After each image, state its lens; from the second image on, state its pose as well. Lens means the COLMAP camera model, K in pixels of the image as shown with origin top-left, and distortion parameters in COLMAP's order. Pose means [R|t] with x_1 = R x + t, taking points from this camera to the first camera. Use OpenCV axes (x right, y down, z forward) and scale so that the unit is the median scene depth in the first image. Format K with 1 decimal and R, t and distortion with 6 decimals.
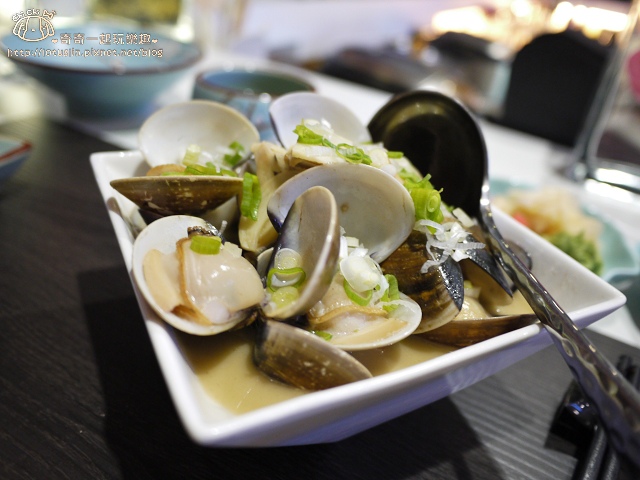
lens RADIAL K [[603.7, 0, 320.0], [0, 603.7, 240.0], [0, 0, 1]] dist [-0.062335, 0.003239]
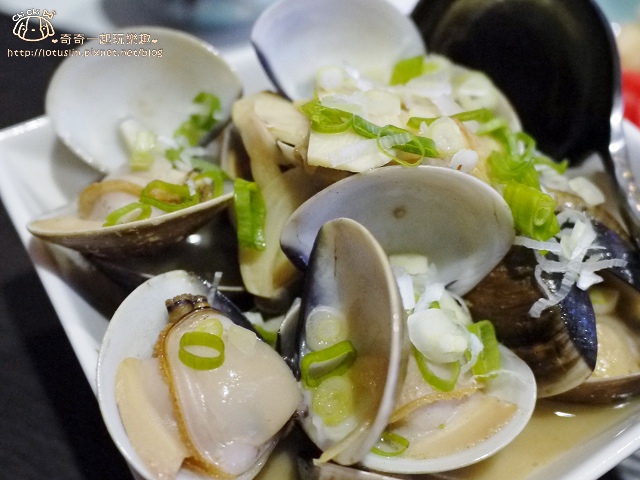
lens RADIAL K [[898.8, 0, 320.0], [0, 898.8, 240.0], [0, 0, 1]] dist [-0.056570, 0.005802]
pose [[0.990211, -0.131285, -0.047394, -0.000988], [0.139578, 0.930876, 0.337622, -0.377264], [-0.000207, -0.340932, 0.940088, 0.113603]]
